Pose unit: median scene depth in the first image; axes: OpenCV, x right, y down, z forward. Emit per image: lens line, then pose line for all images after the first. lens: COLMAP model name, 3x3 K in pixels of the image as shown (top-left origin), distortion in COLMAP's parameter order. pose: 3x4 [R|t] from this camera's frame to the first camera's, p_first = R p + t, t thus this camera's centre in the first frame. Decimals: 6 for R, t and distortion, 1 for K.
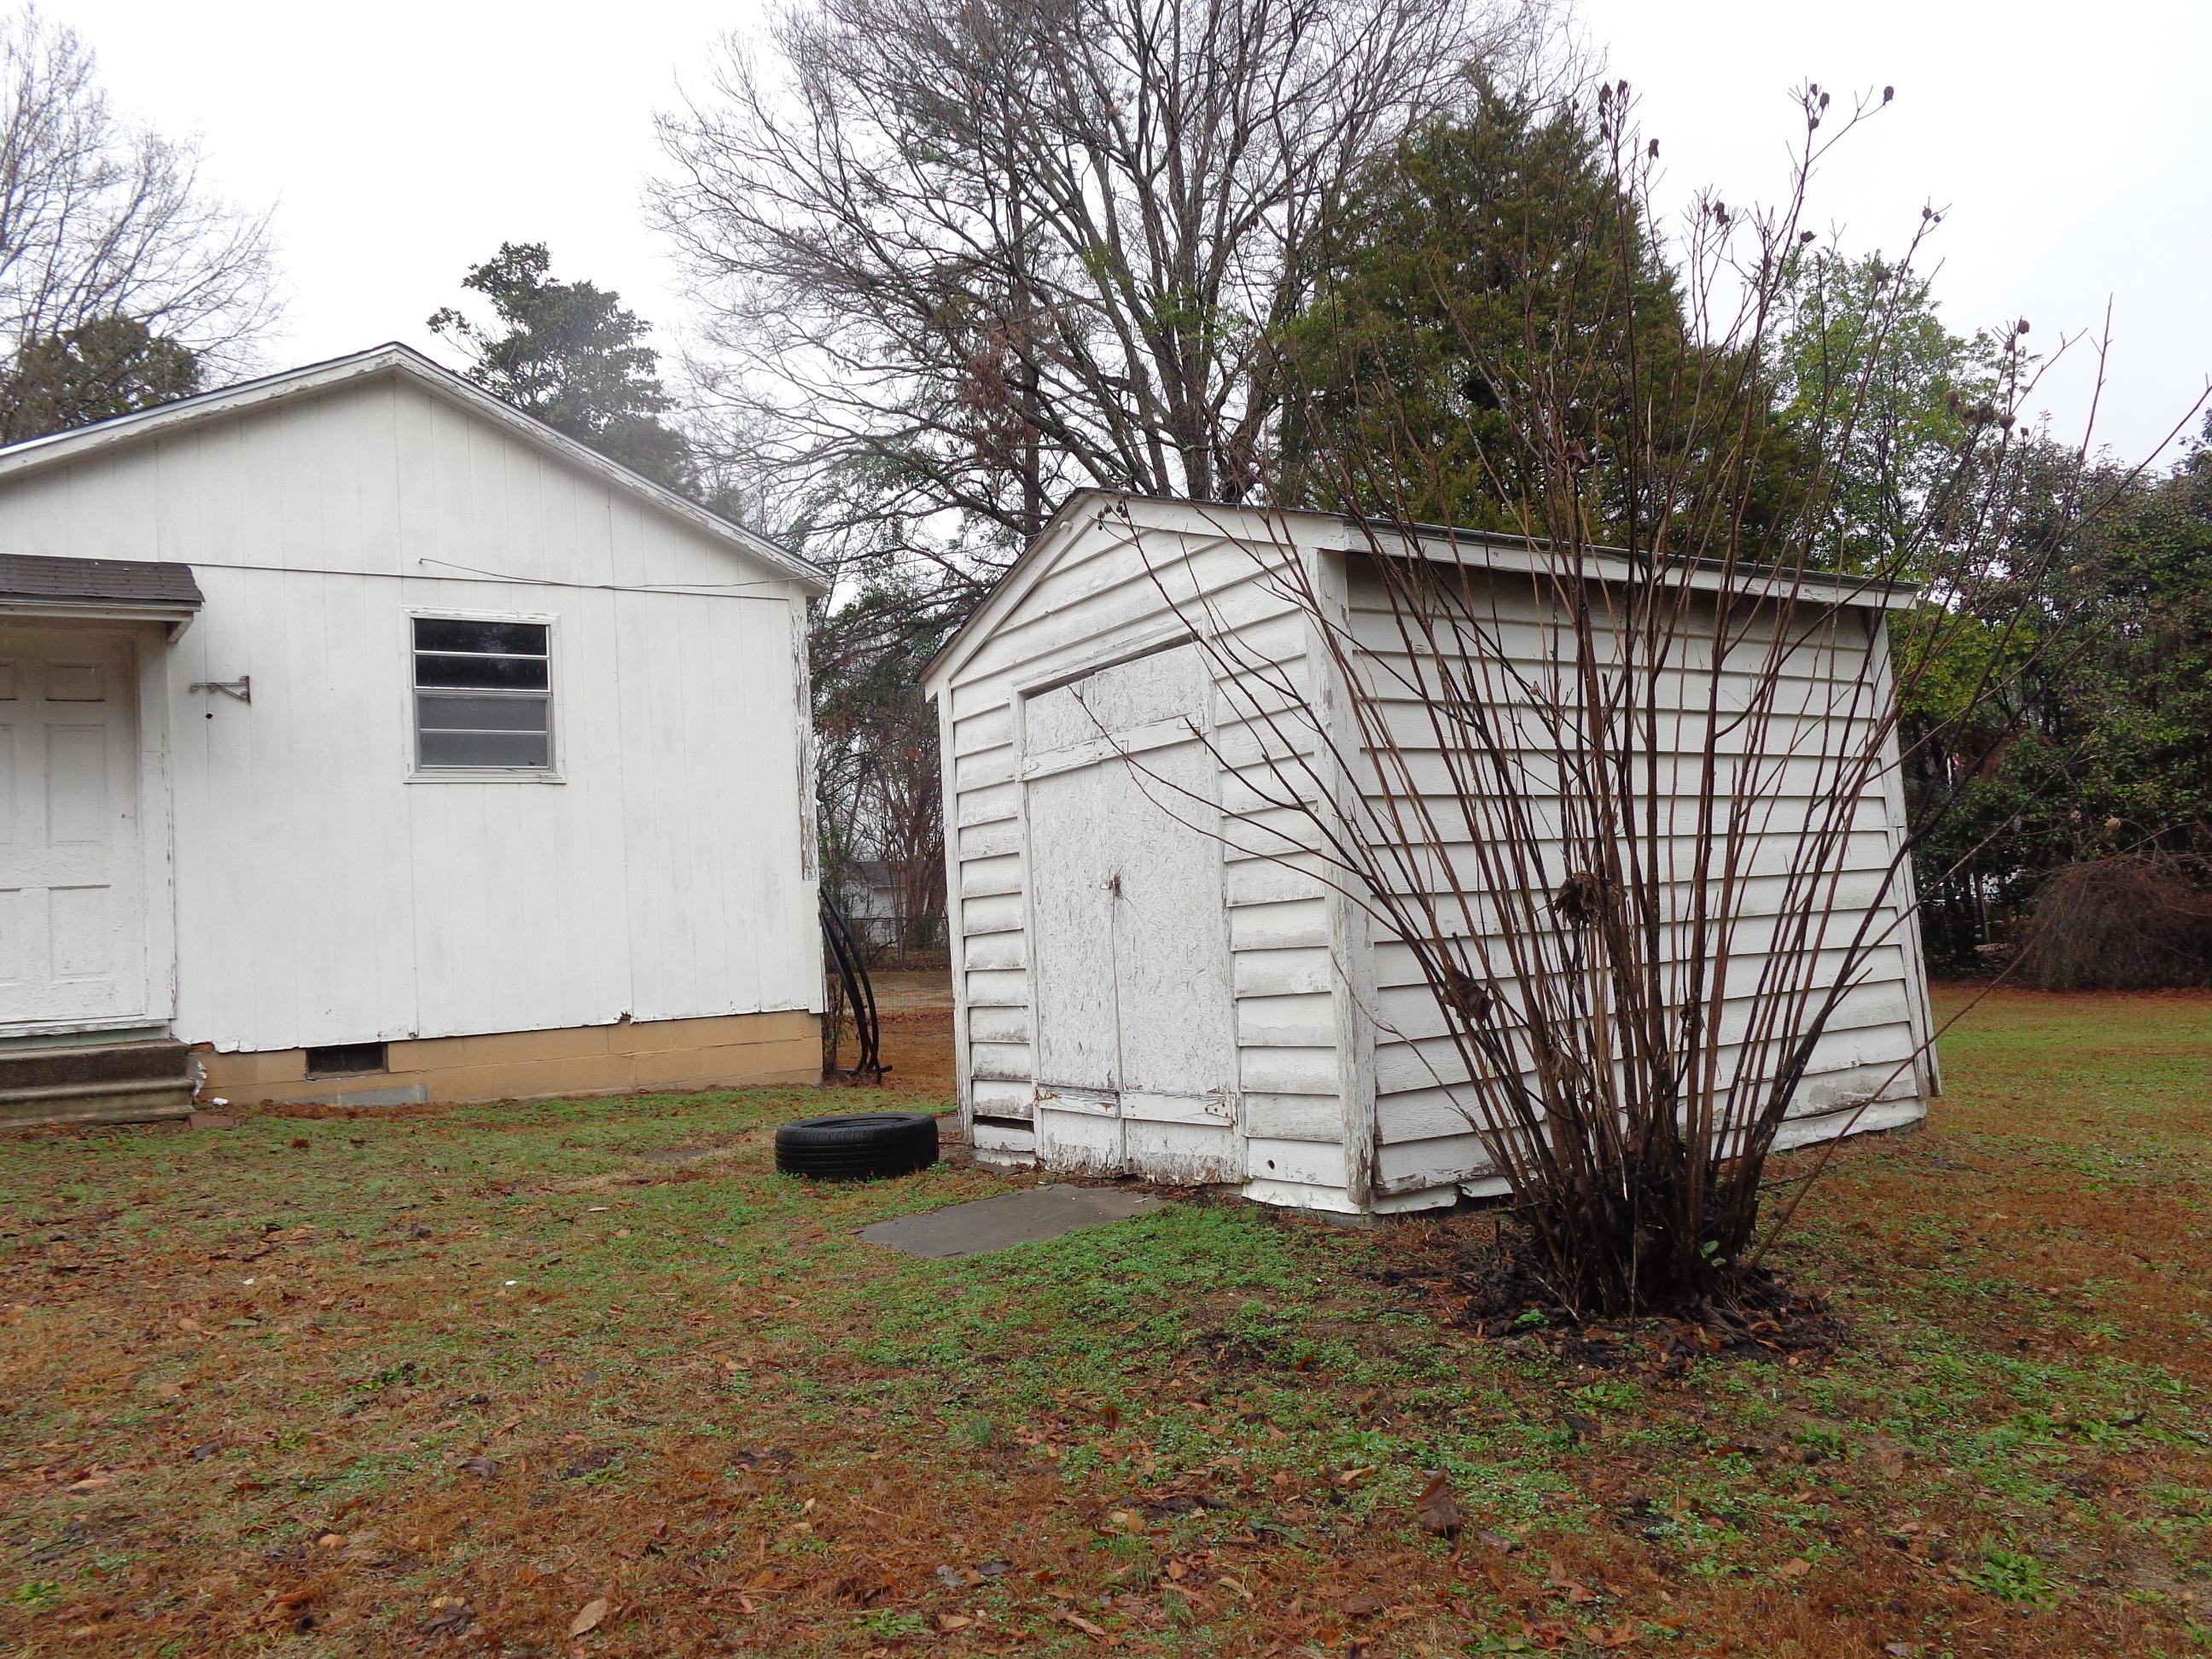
lens RADIAL K [[1707.7, 0, 1106.0], [0, 1707.7, 829.5], [0, 0, 1]] dist [0.004118, -0.001065]
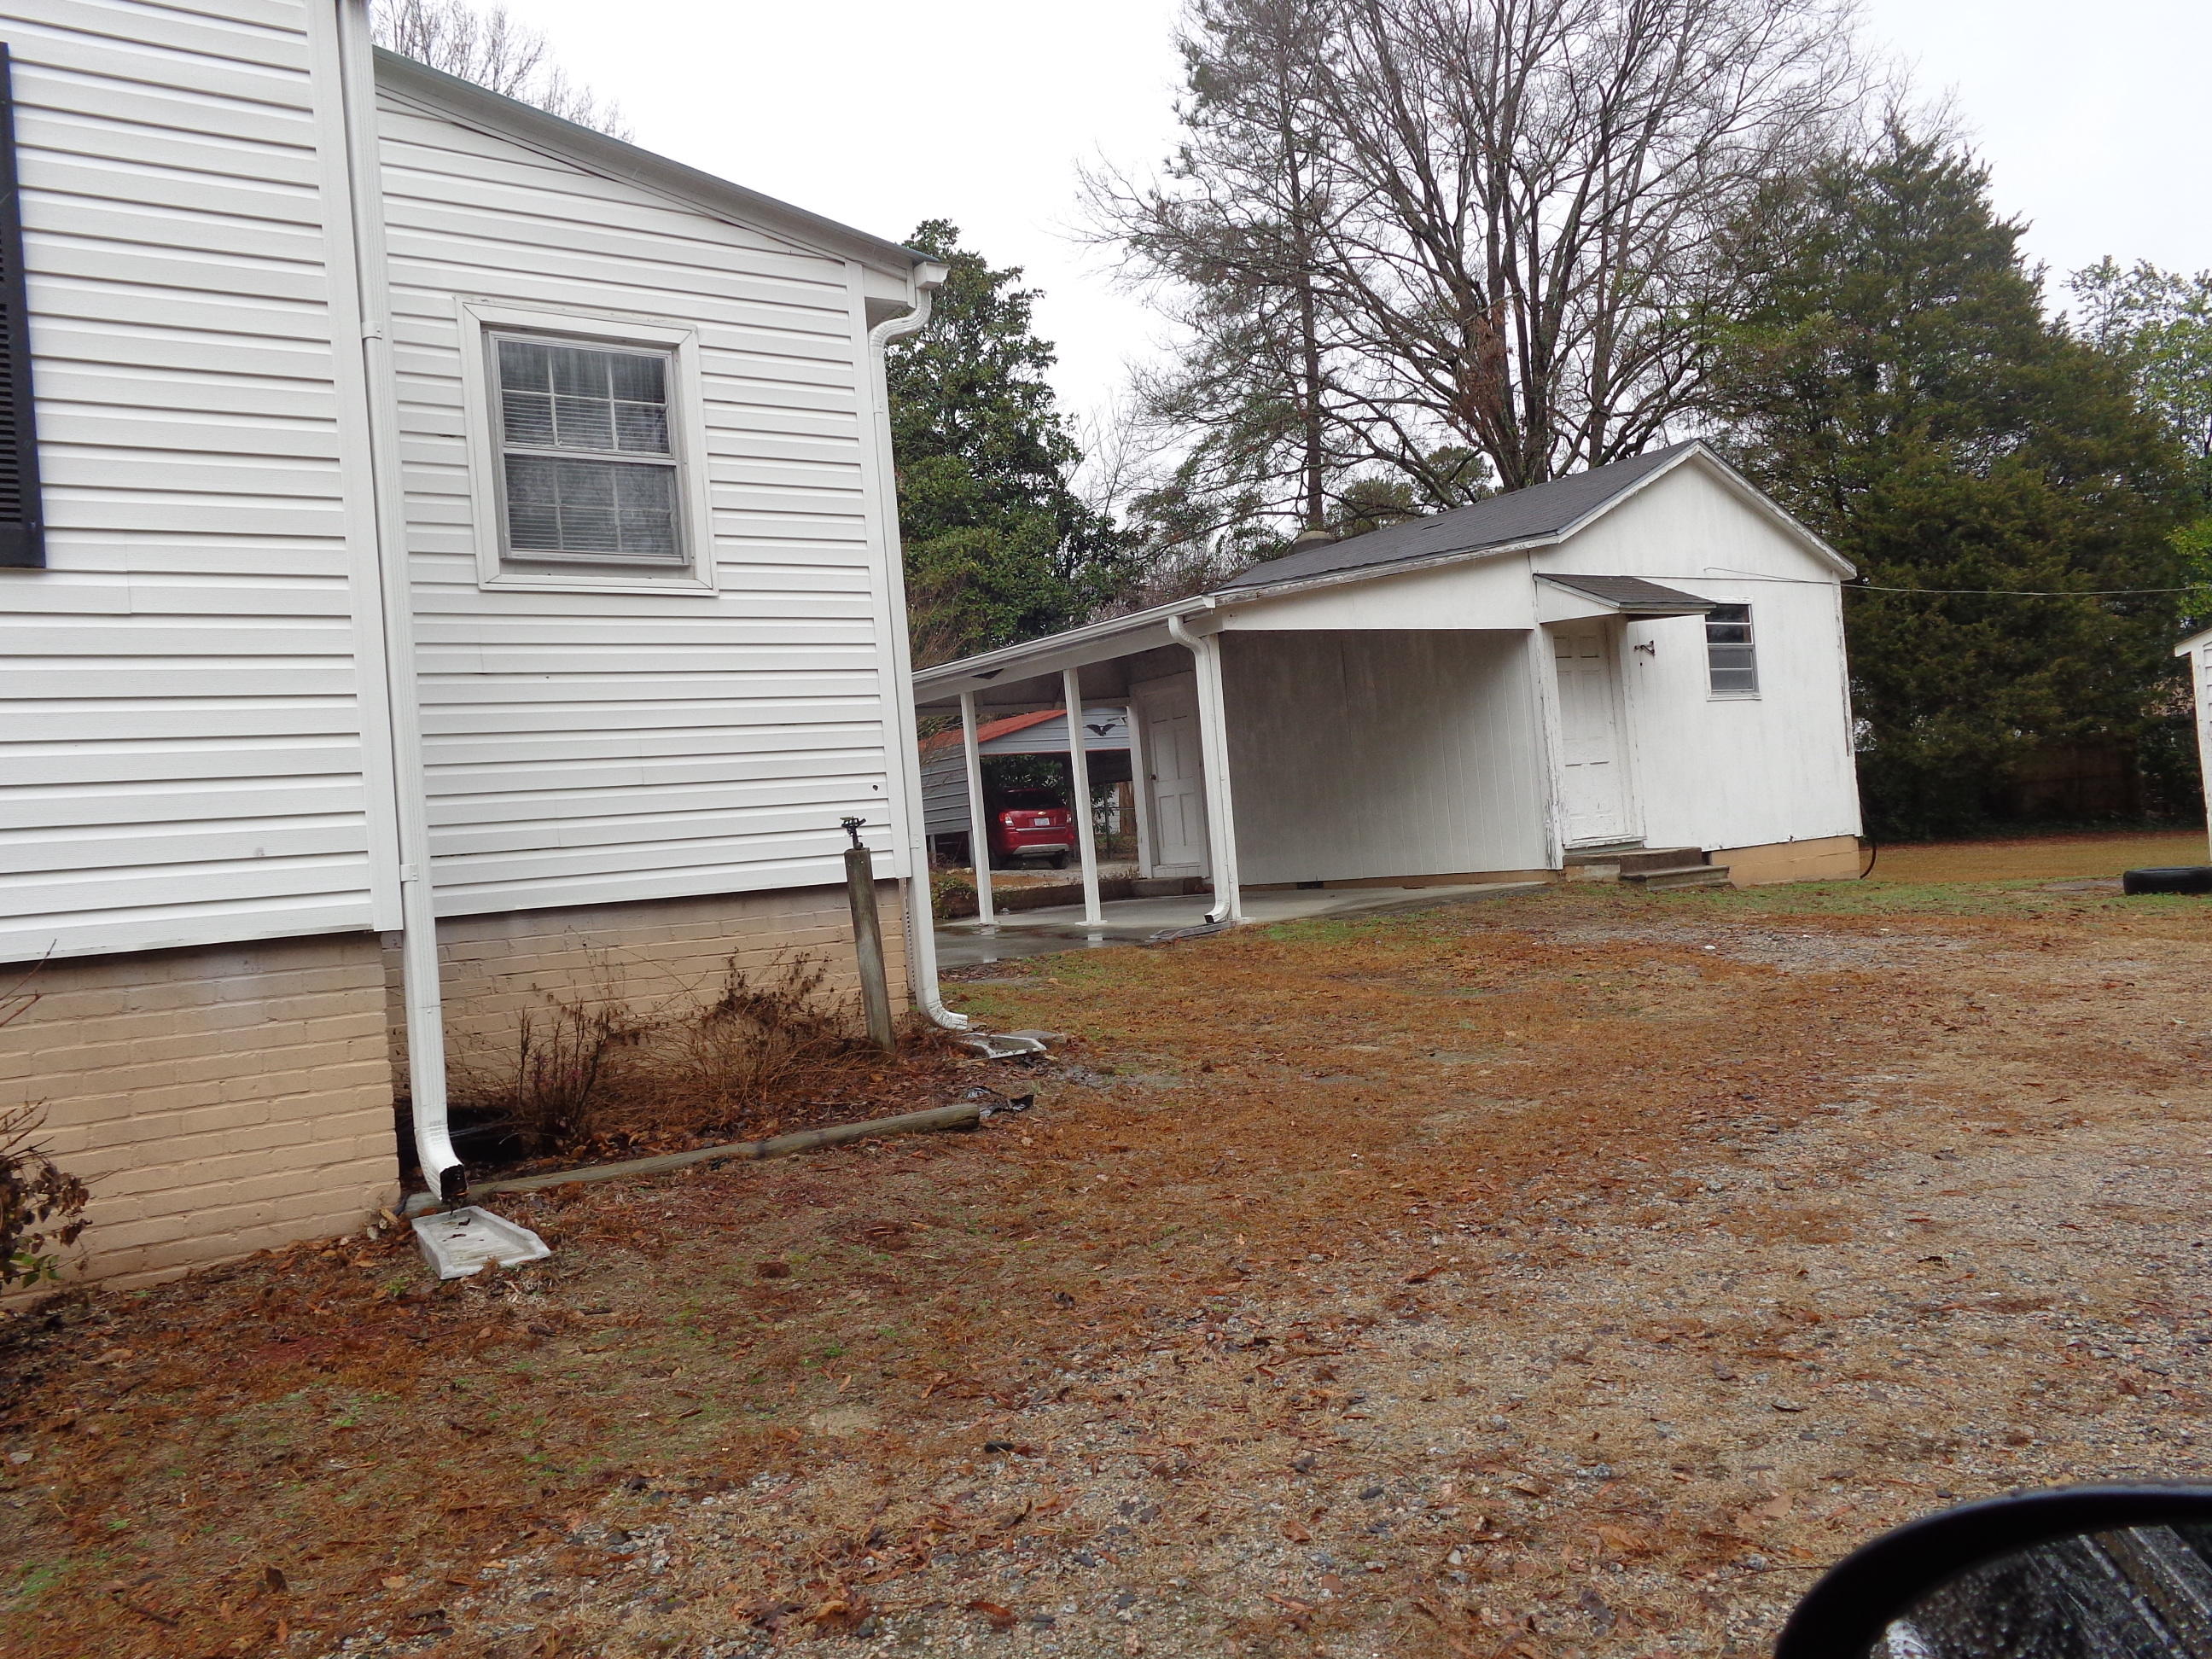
lens RADIAL K [[1724.8, 0, 1106.0], [0, 1724.8, 829.5], [0, 0, 1]] dist [0.006894, 0.005757]
pose [[0.997962, -0.019163, 0.060867, -1.115550], [0.015379, 0.997955, 0.062044, -0.014964], [-0.061931, -0.060982, 0.996216, -0.689800]]
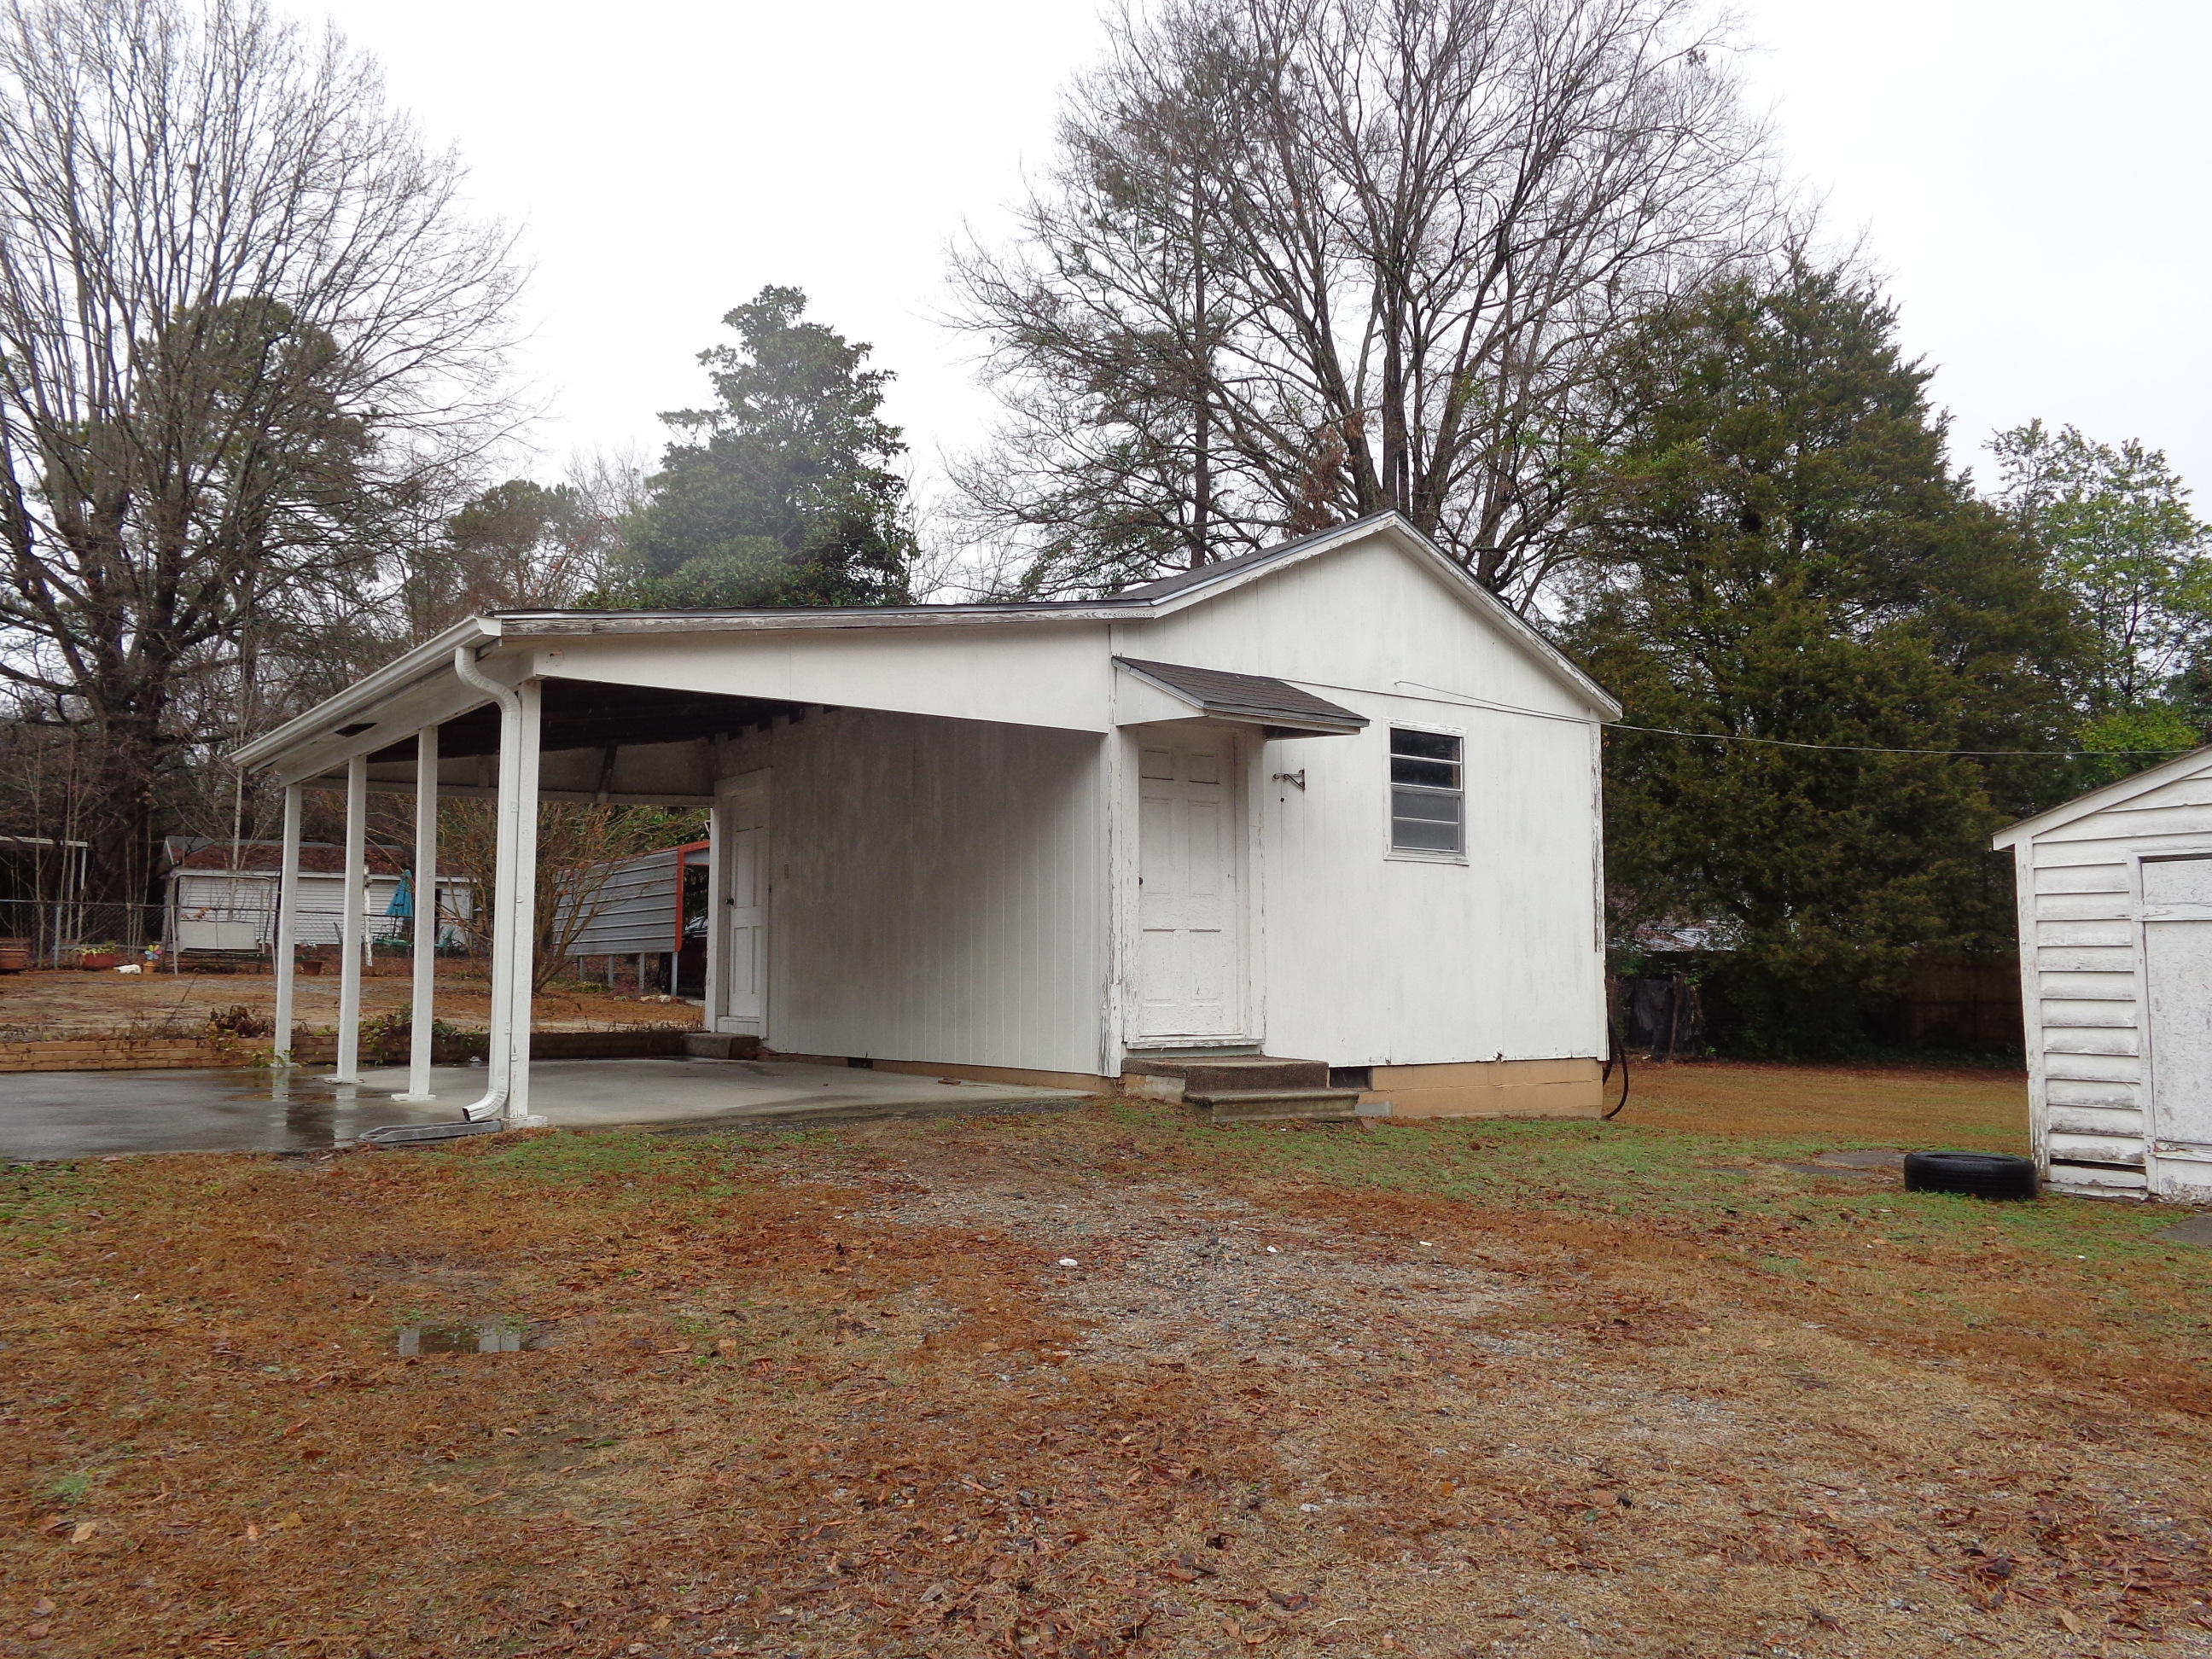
lens RADIAL K [[1707.7, 0, 1106.0], [0, 1707.7, 829.5], [0, 0, 1]] dist [0.004118, -0.001065]
pose [[0.994872, 0.072997, 0.070004, -0.700719], [-0.071919, 0.997252, -0.017798, -0.012033], [-0.071110, 0.012672, 0.997388, -0.234289]]
